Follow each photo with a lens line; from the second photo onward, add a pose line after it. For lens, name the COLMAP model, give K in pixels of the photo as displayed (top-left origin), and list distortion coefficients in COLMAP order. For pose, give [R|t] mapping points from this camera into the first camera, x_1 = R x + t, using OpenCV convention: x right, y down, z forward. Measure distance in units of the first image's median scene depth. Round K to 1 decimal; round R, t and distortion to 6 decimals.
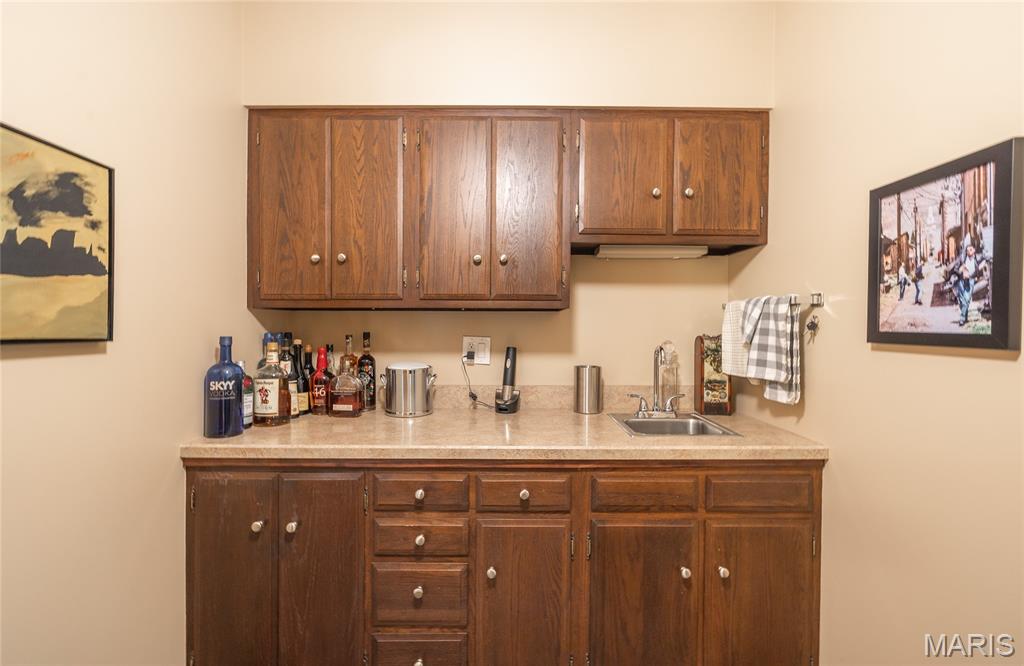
lens RADIAL K [[430.5, 0, 512.0], [0, 430.5, 333.0], [0, 0, 1]] dist [-0.001099, -0.000019]
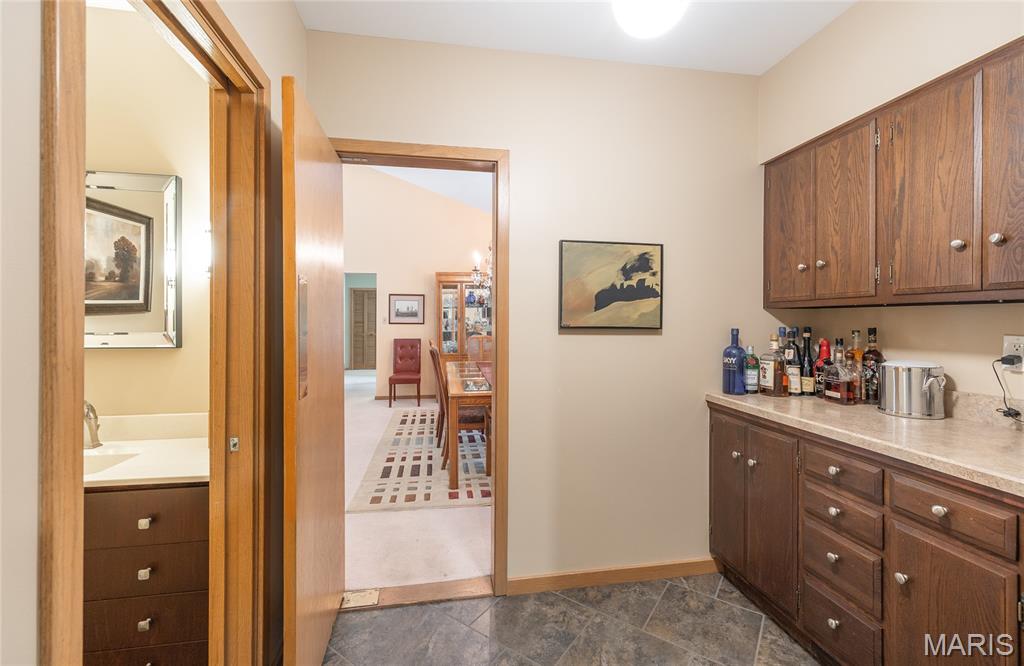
lens RADIAL K [[430.5, 0, 512.0], [0, 430.5, 333.0], [0, 0, 1]] dist [-0.001099, -0.000019]
pose [[0.164856, 0.028500, -0.985906, 0.643311], [-0.015630, 0.999532, 0.026280, -0.003746], [0.986194, 0.011077, 0.165225, -0.022313]]
